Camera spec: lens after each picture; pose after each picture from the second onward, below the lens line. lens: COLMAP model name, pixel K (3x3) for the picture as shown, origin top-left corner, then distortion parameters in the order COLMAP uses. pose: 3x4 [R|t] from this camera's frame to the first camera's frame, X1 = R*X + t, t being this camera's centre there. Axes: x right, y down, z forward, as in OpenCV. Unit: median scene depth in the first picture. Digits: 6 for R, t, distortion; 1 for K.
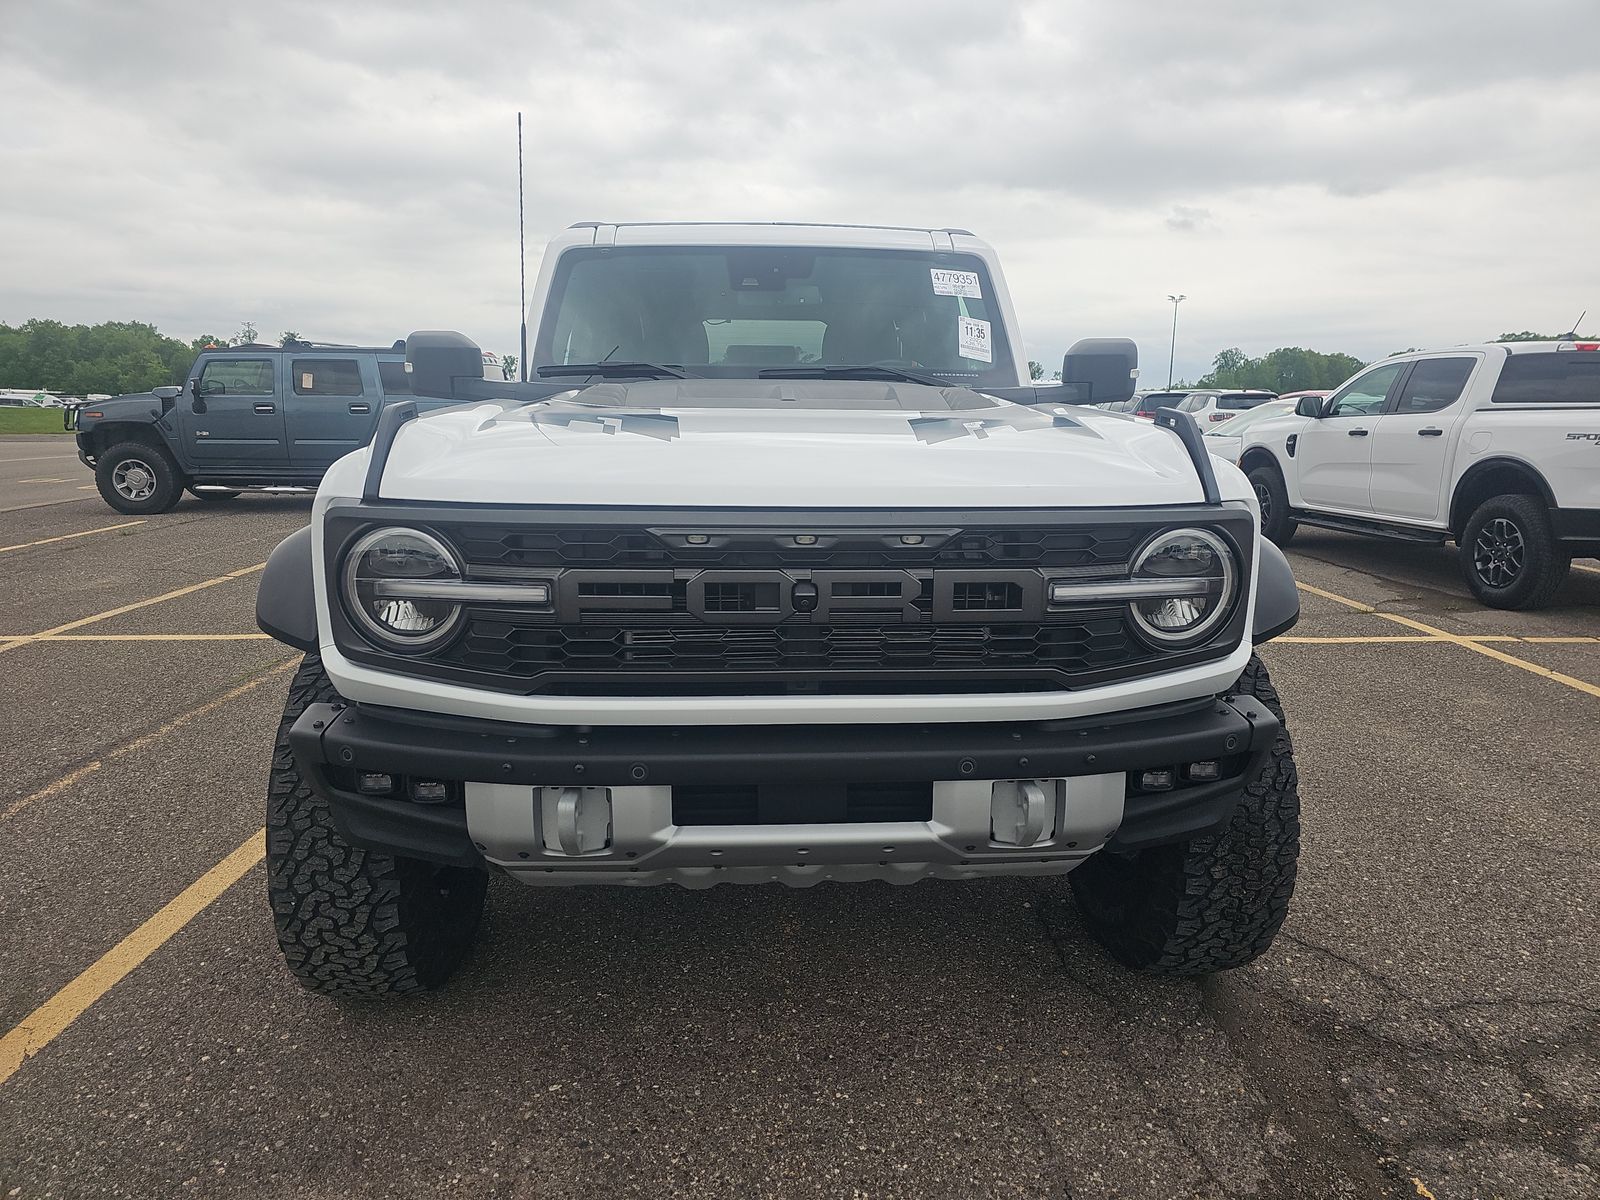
lens RADIAL K [[1078.0, 0, 800.0], [0, 1078.0, 600.0], [0, 0, 1]] dist [0.015380, -0.018067]
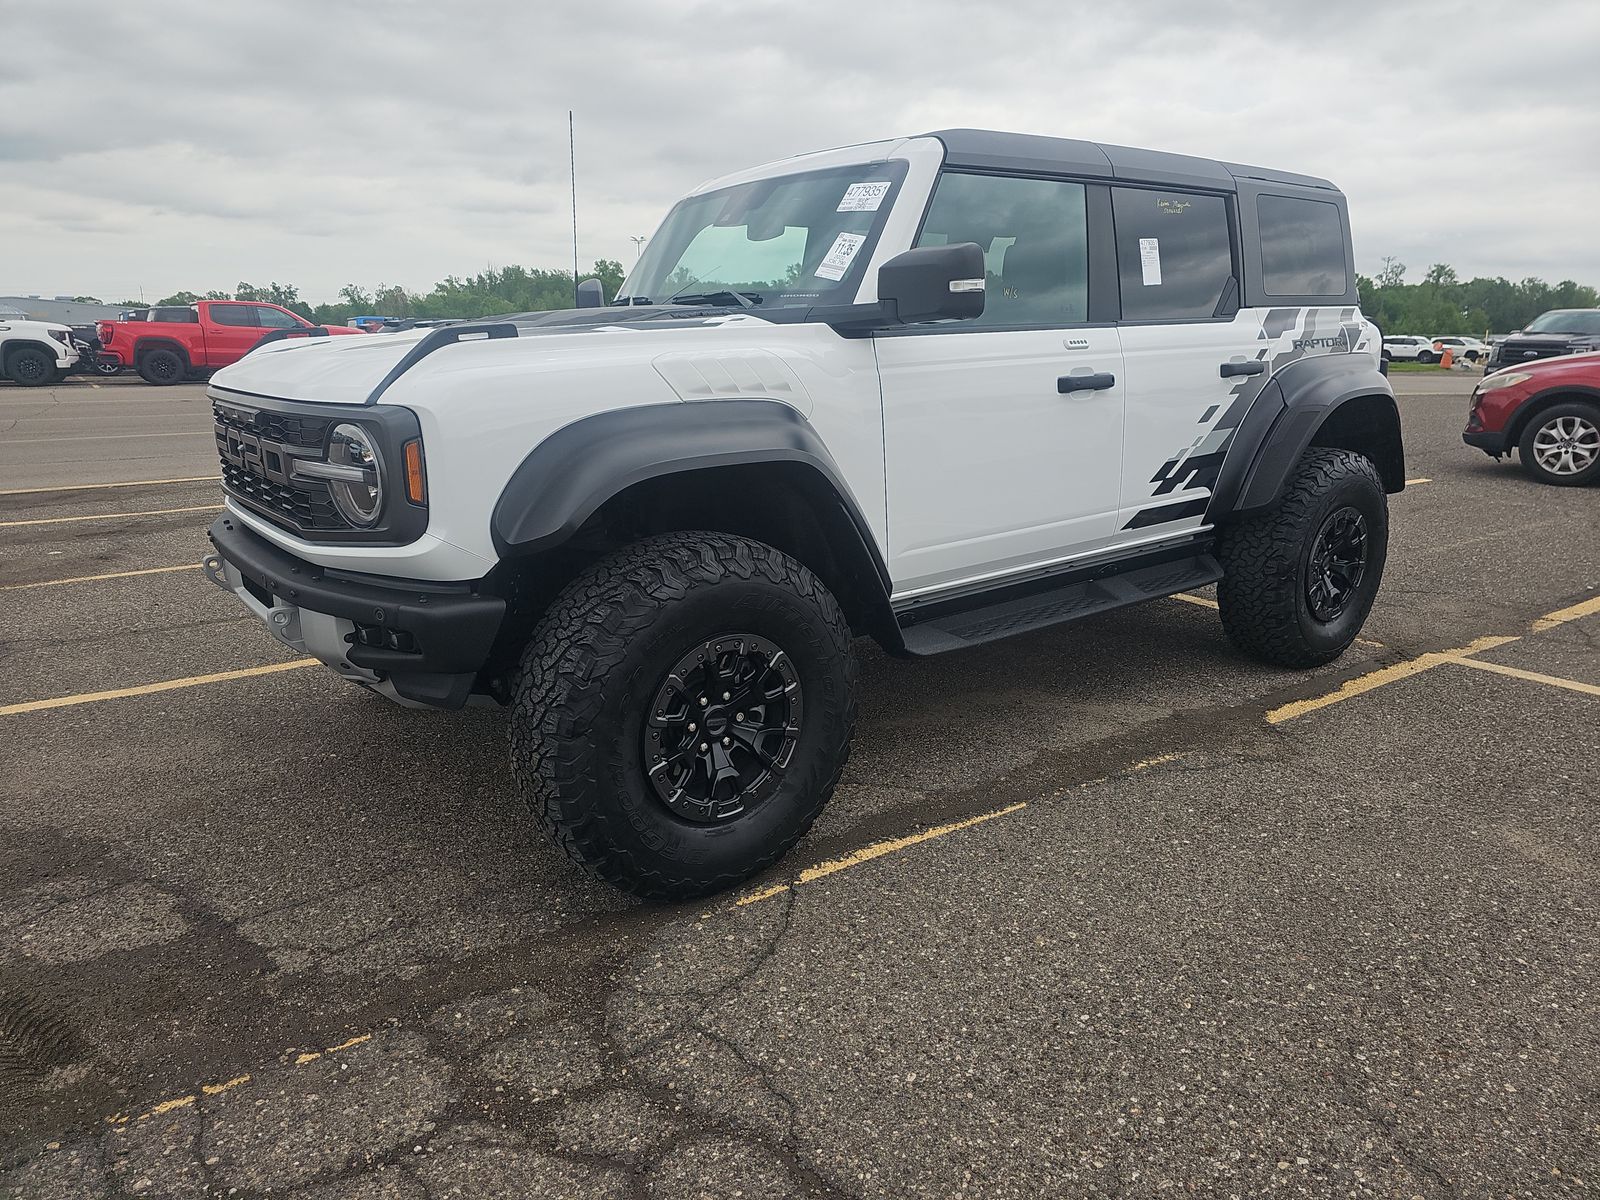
lens RADIAL K [[1078.0, 0, 800.0], [0, 1078.0, 600.0], [0, 0, 1]] dist [0.015380, -0.018067]
pose [[0.561463, 0.188017, -0.805859, 1.222645], [-0.142942, 0.981243, 0.129344, -0.075626], [0.815062, 0.042569, 0.577807, 0.535198]]
